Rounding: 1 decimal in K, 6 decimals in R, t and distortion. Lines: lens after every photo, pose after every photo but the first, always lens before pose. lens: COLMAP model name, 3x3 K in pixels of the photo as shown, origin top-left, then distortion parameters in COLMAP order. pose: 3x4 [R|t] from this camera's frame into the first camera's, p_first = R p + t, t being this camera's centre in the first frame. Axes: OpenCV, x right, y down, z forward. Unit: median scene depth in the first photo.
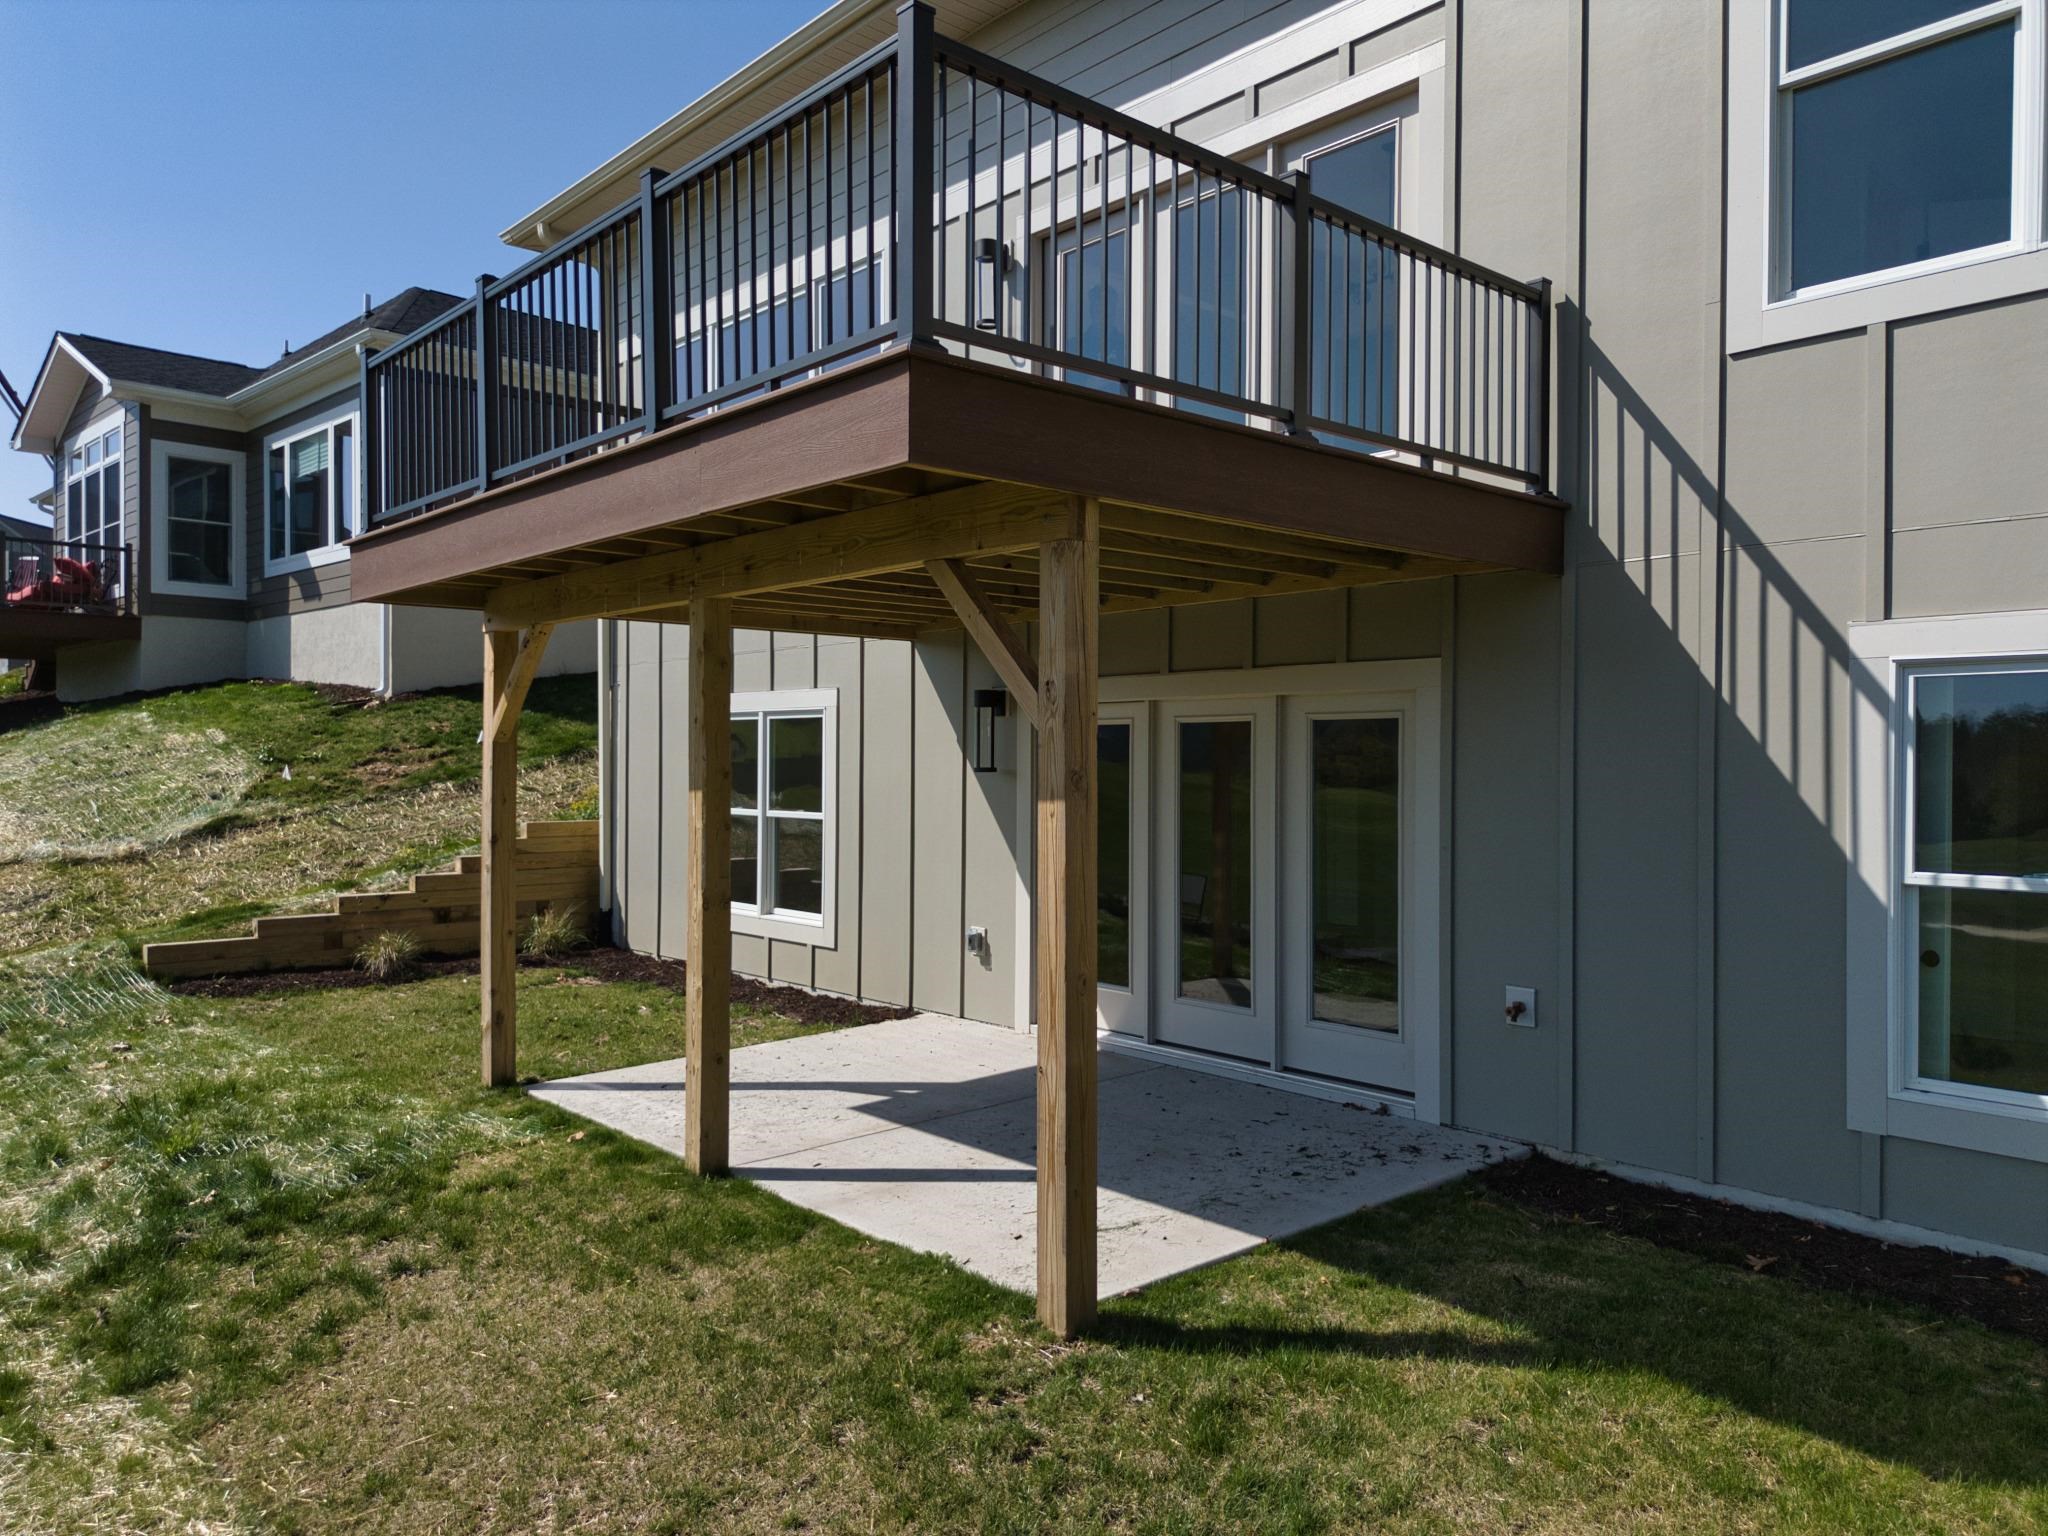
lens RADIAL K [[1439.6, 0, 1029.2], [0, 1439.6, 764.5], [0, 0, 1]] dist [0.067610, -0.062034]
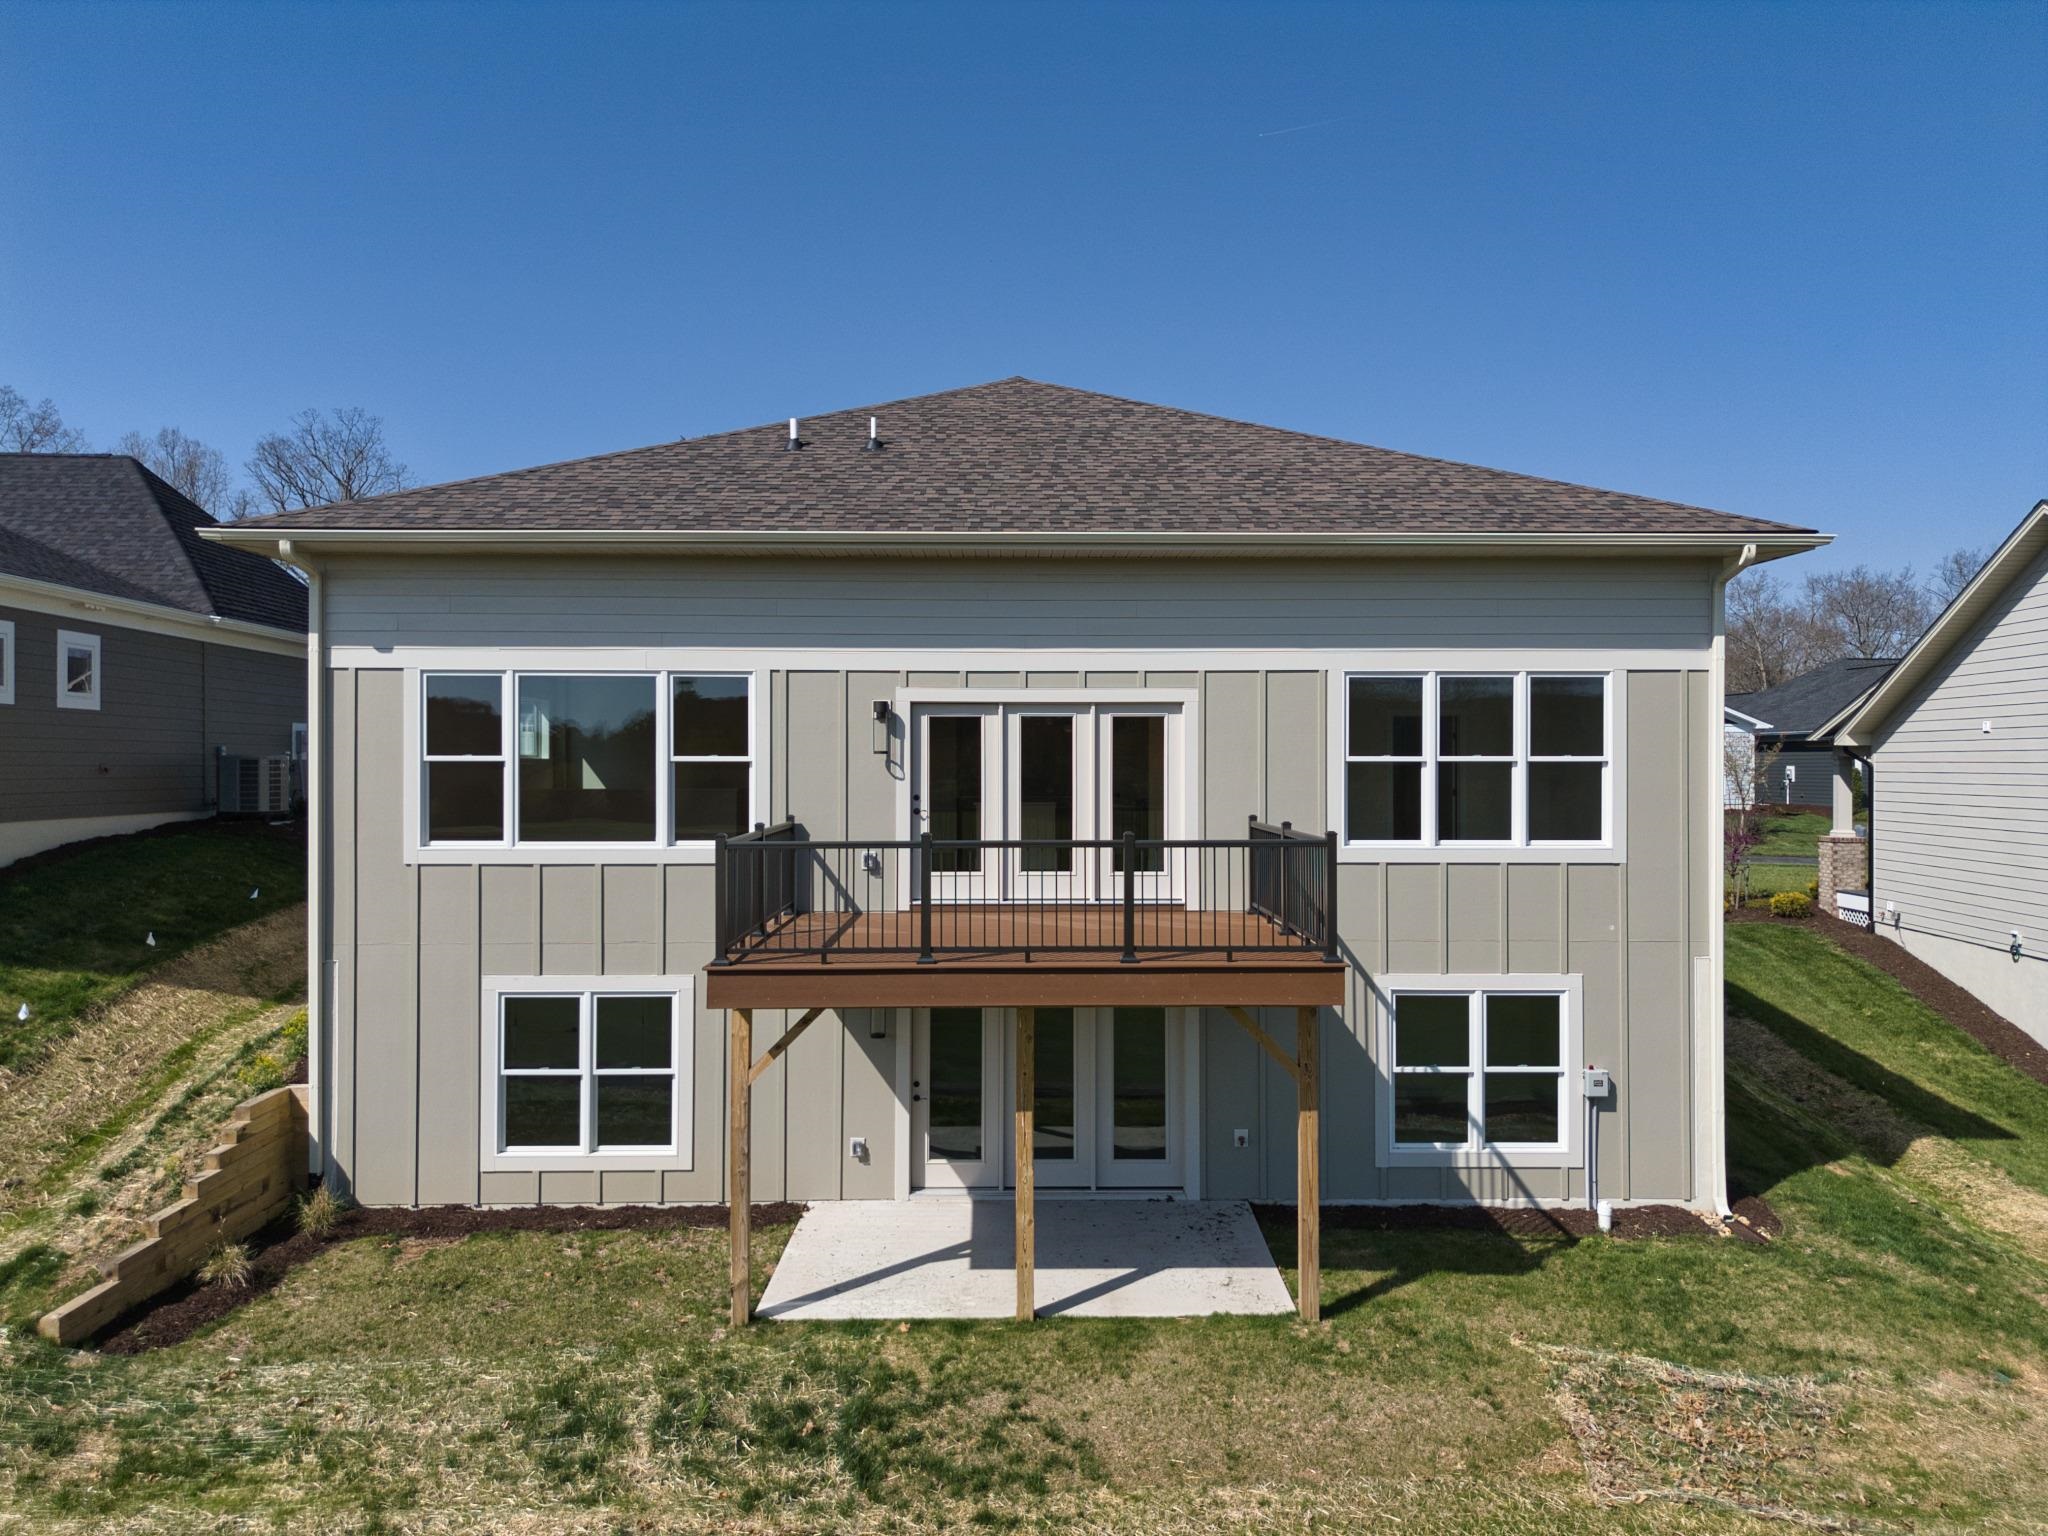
lens RADIAL K [[1439.6, 0, 1029.2], [0, 1439.6, 764.5], [0, 0, 1]] dist [0.067610, -0.062034]
pose [[0.657142, -0.003647, 0.753758, -1.550292], [0.004036, 0.999991, 0.001320, -0.410764], [-0.753756, 0.002175, 0.657151, -0.209285]]
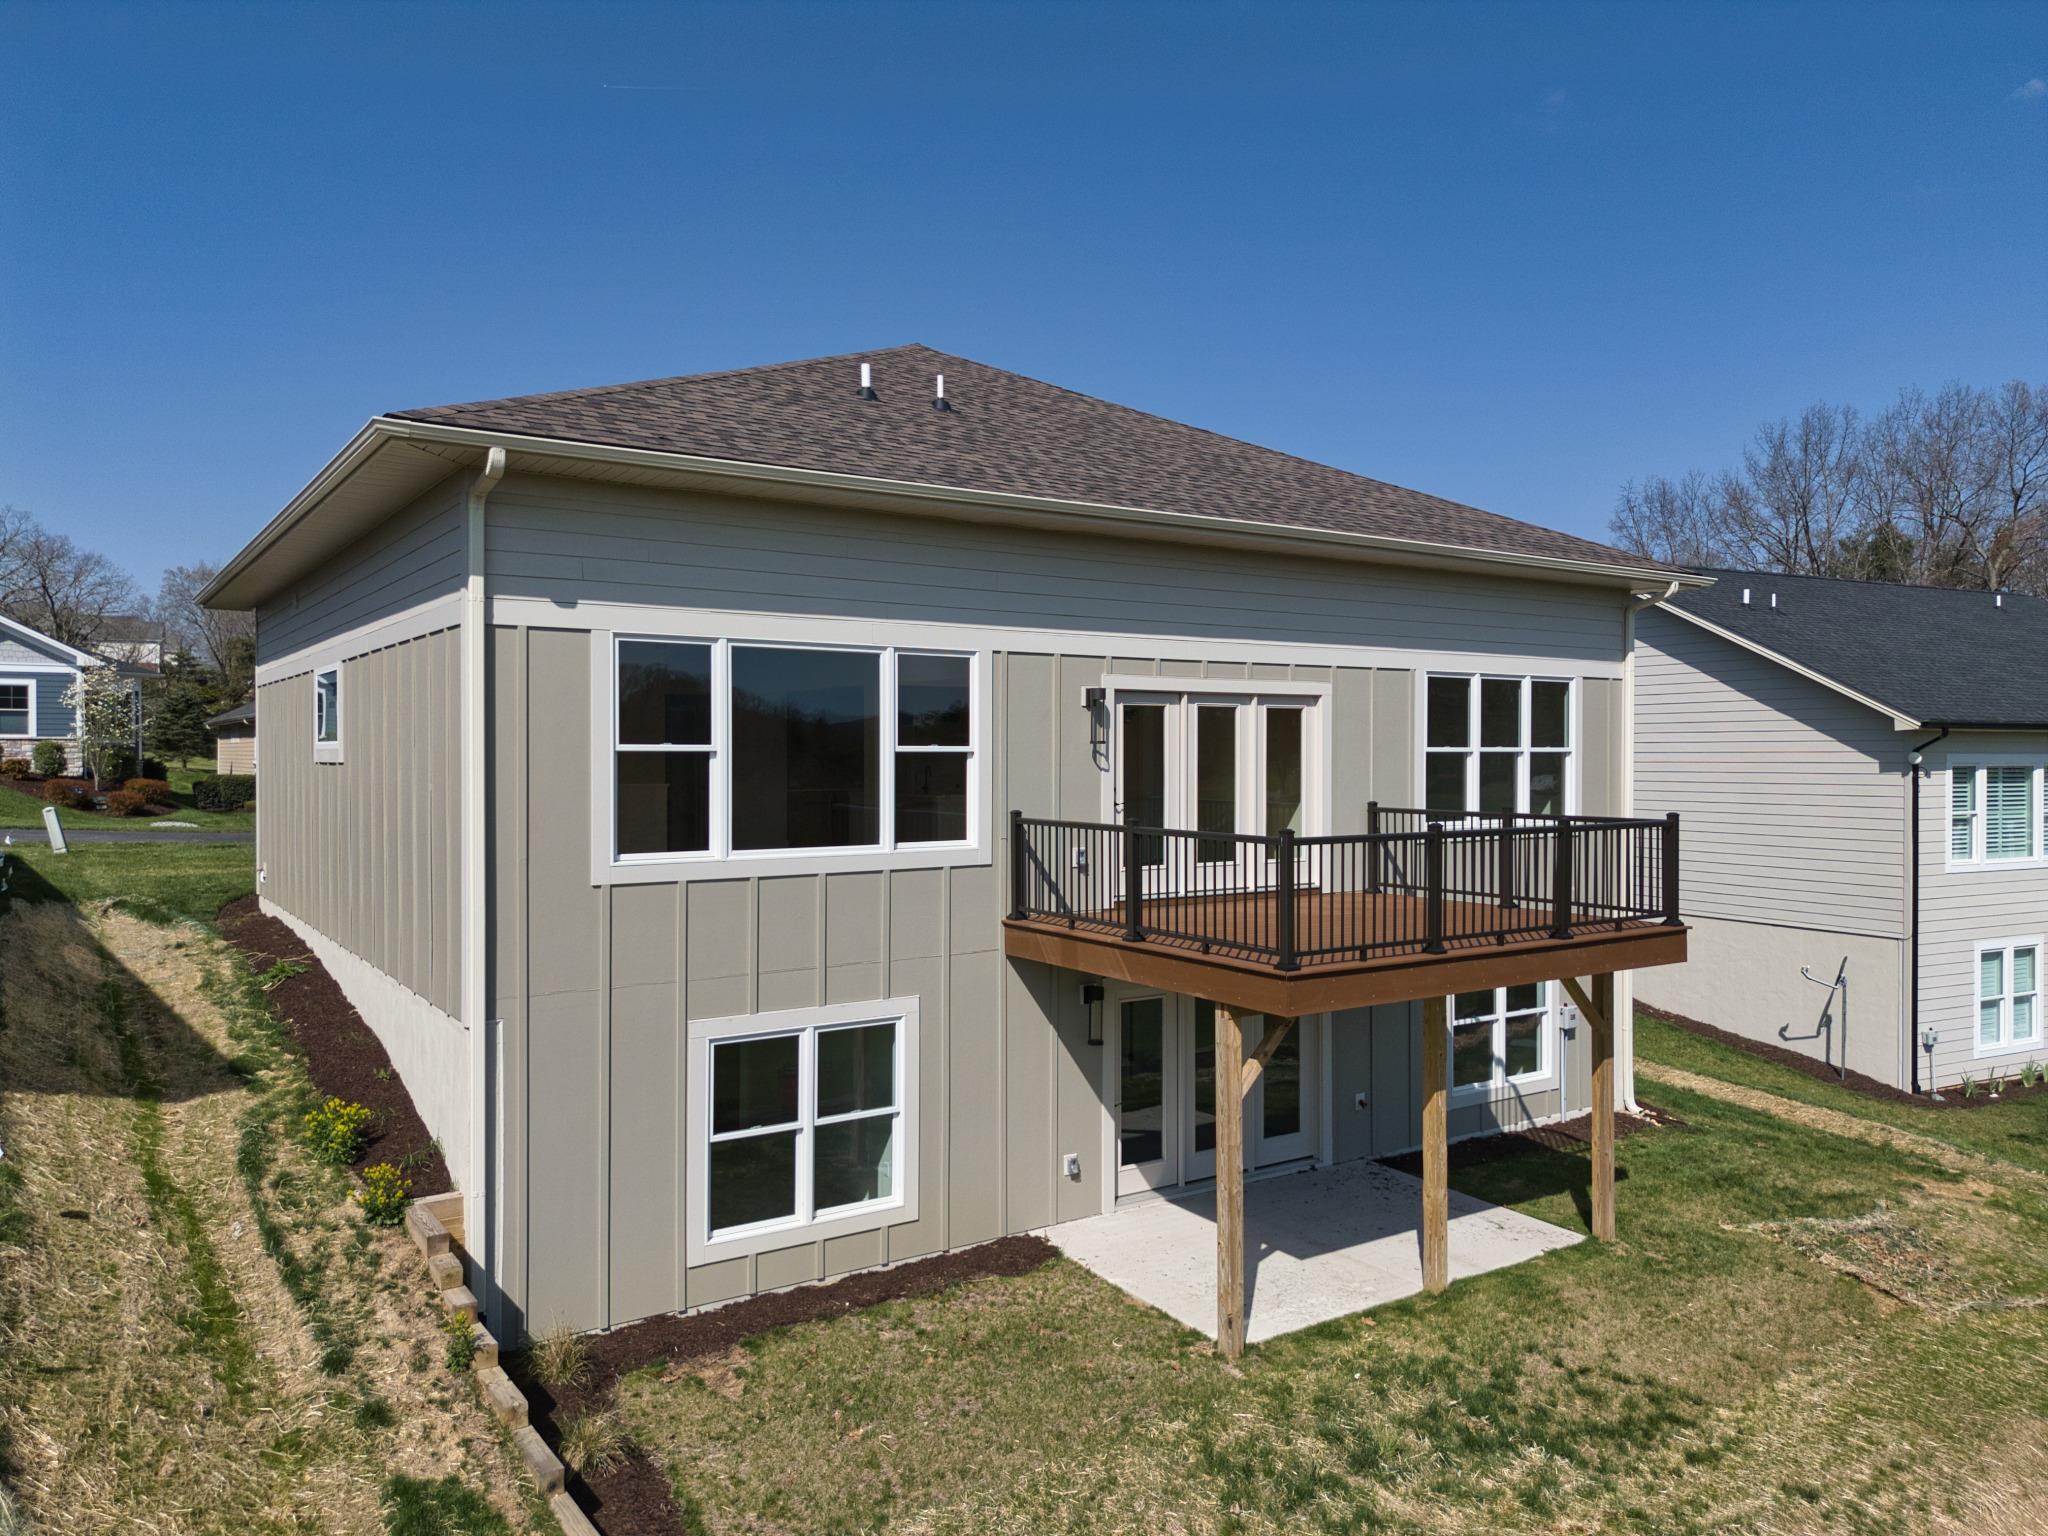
lens RADIAL K [[1439.6, 0, 1029.2], [0, 1439.6, 764.5], [0, 0, 1]] dist [0.067610, -0.062034]
pose [[0.137808, -0.010043, 0.990408, -2.106161], [0.004446, 0.999945, 0.009521, -0.415037], [-0.990449, 0.003091, 0.137845, 1.220077]]
